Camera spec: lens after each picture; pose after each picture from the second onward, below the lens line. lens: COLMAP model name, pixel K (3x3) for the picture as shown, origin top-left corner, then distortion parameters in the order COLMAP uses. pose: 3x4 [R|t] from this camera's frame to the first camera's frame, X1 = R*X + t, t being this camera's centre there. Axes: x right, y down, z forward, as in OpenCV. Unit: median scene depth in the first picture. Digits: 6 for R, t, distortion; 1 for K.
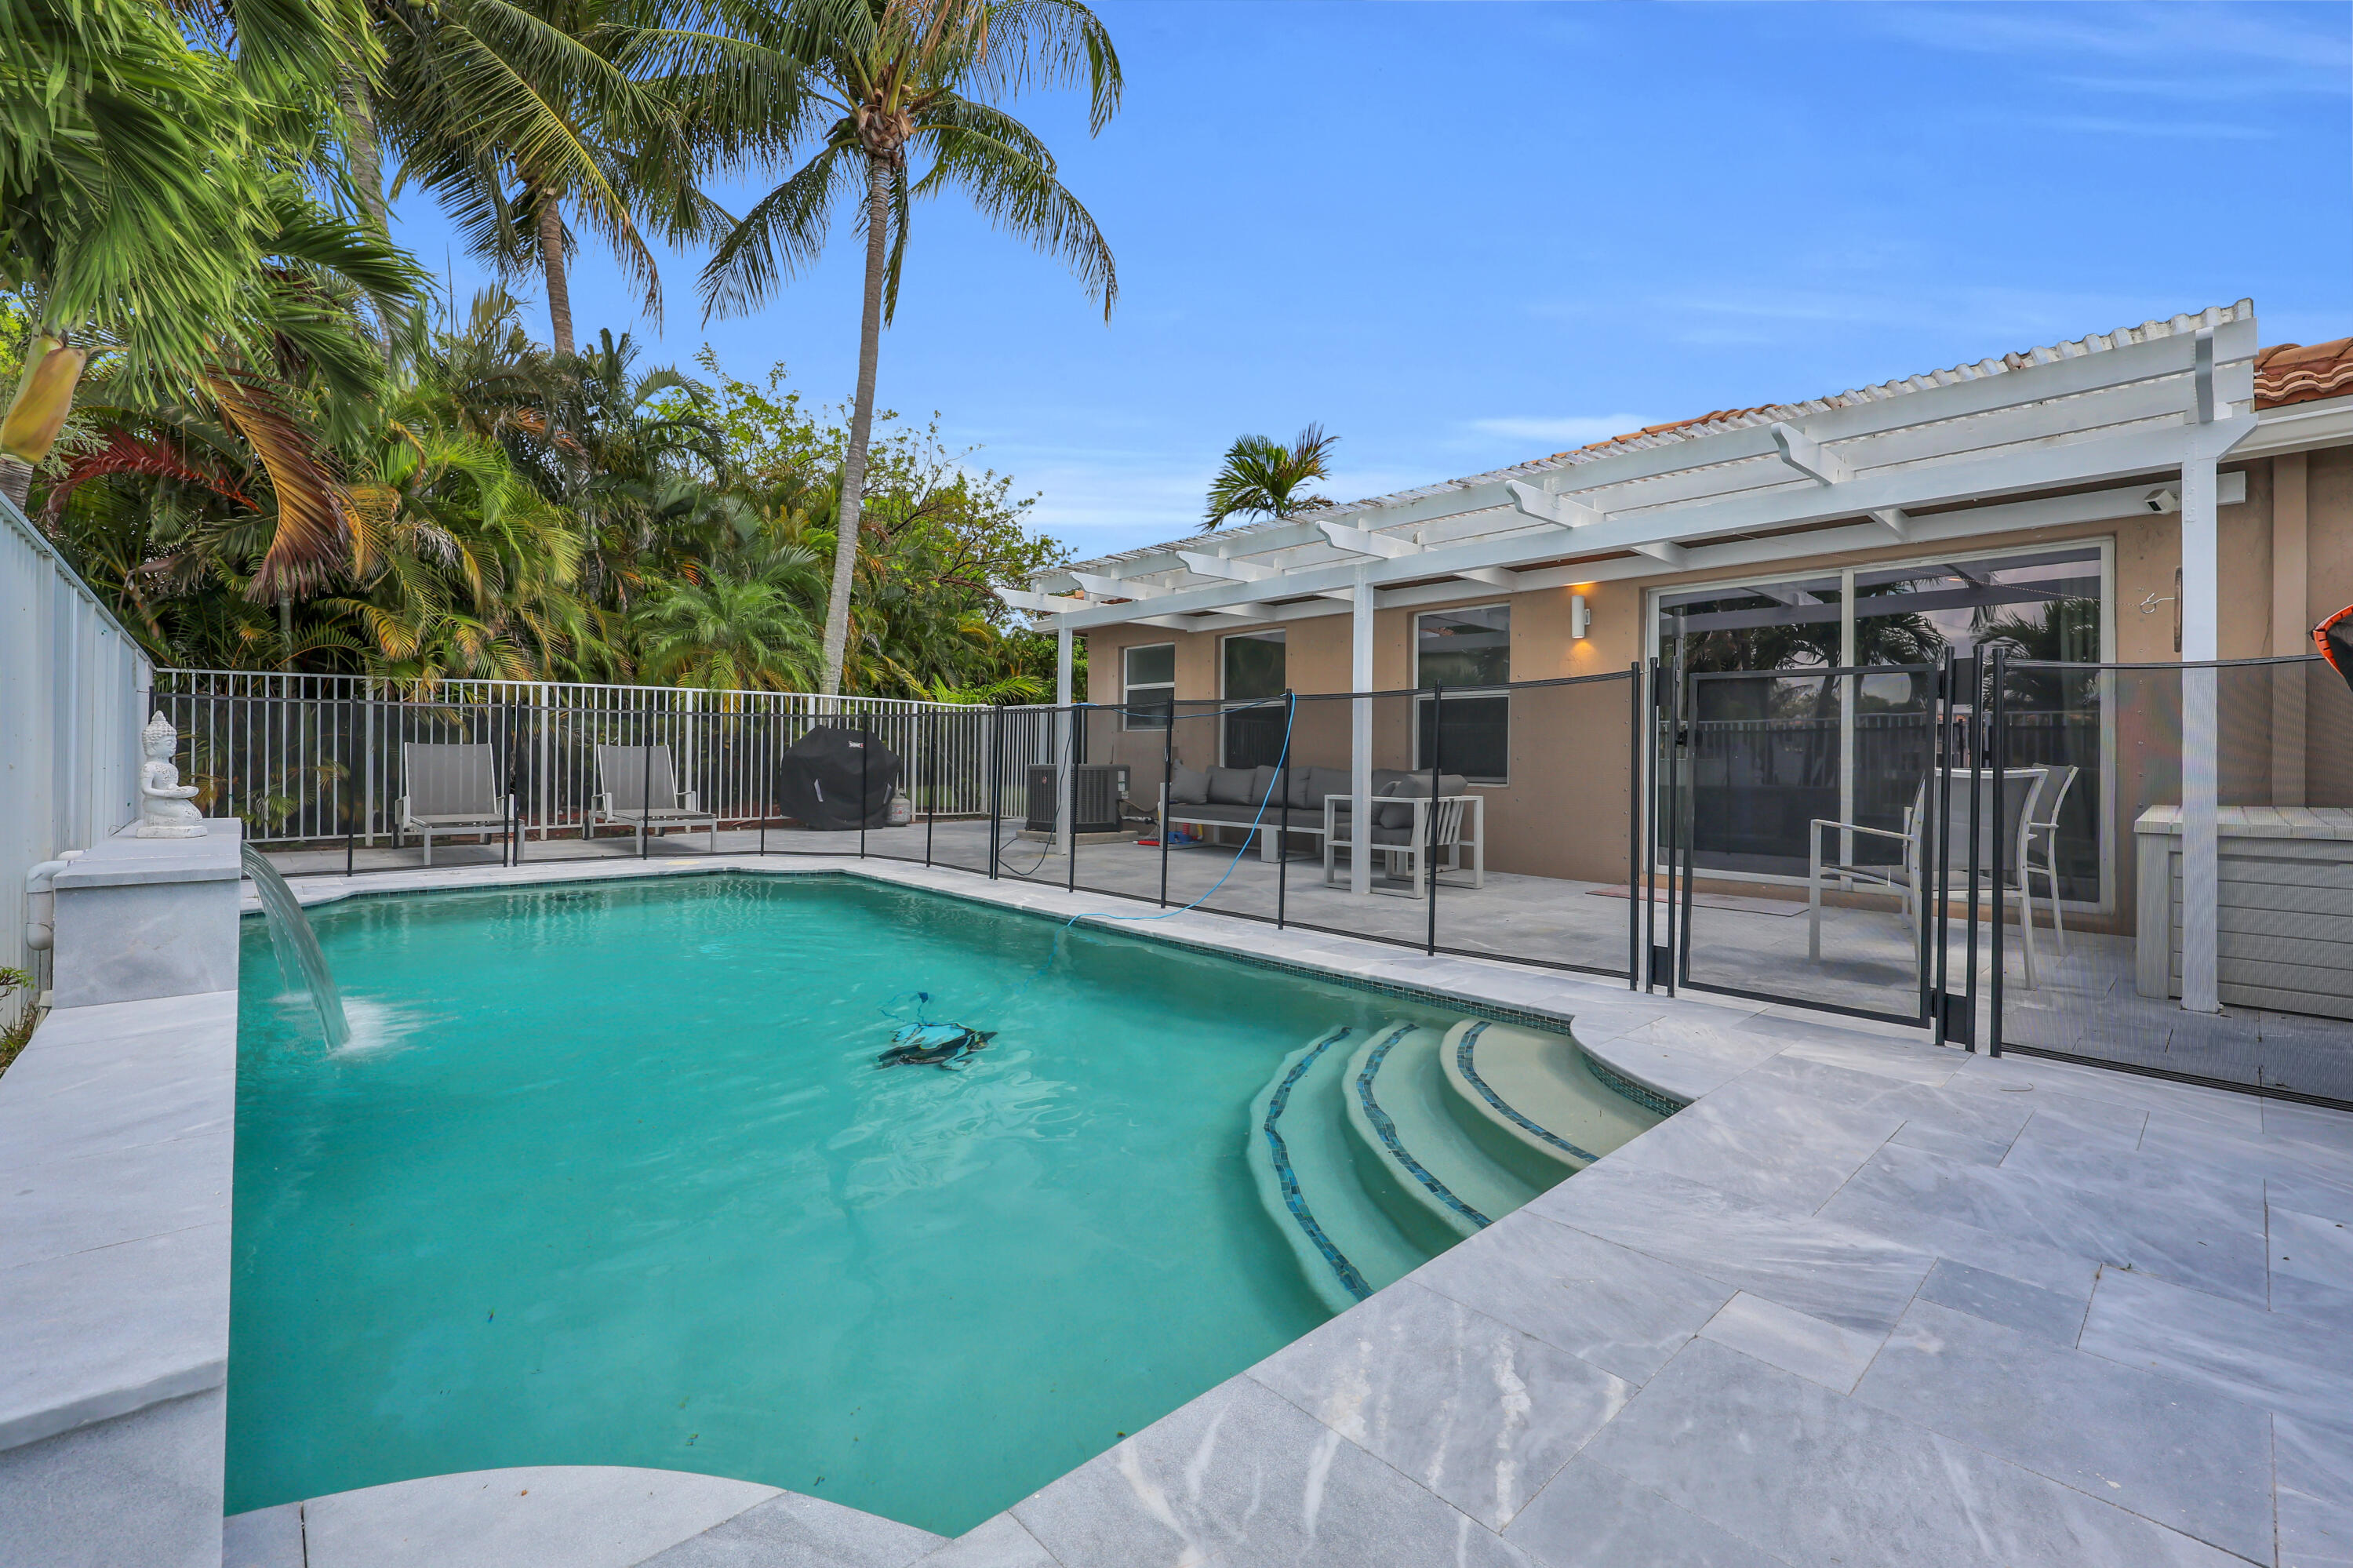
lens RADIAL K [[958.3, 0, 1163.9], [0, 958.3, 774.3], [0, 0, 1]] dist [0.000962, 0.000251]
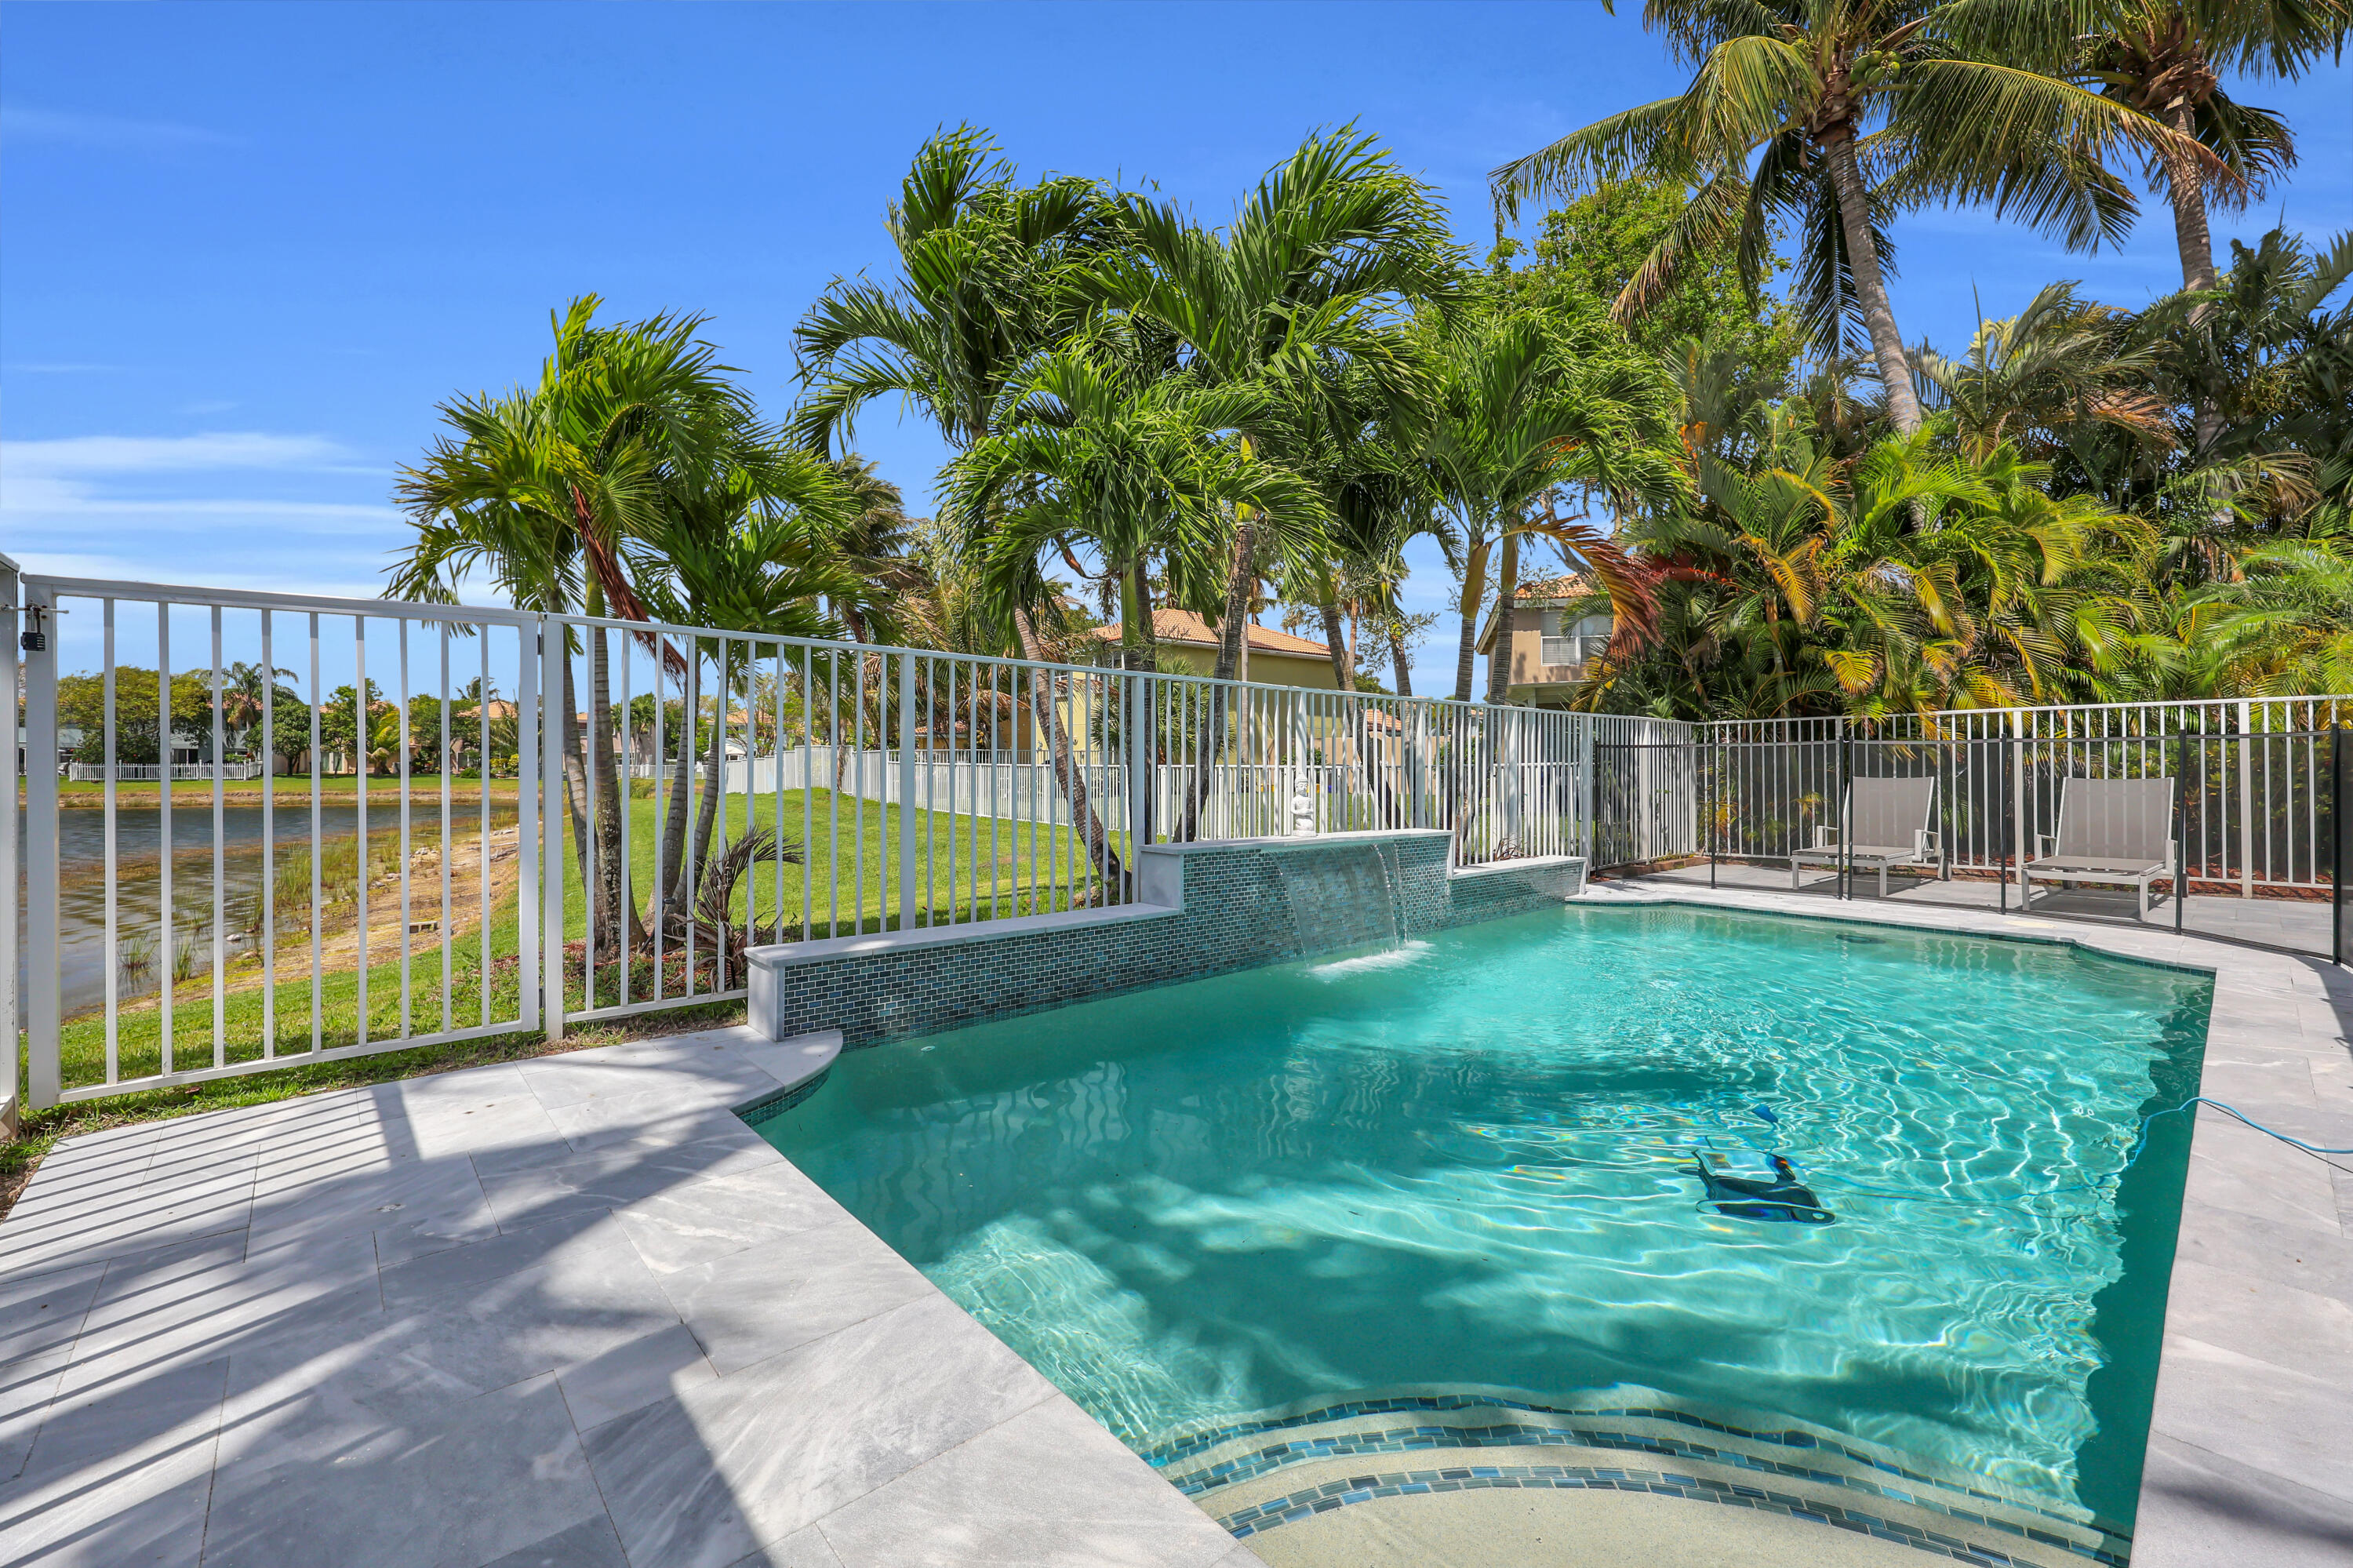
lens RADIAL K [[958.3, 0, 1163.9], [0, 958.3, 774.3], [0, 0, 1]] dist [0.000962, 0.000251]
pose [[-0.029891, -0.013289, -0.999465, 0.286255], [-0.020369, 0.999712, -0.012683, -0.007226], [0.999346, 0.019979, -0.030154, 0.271041]]
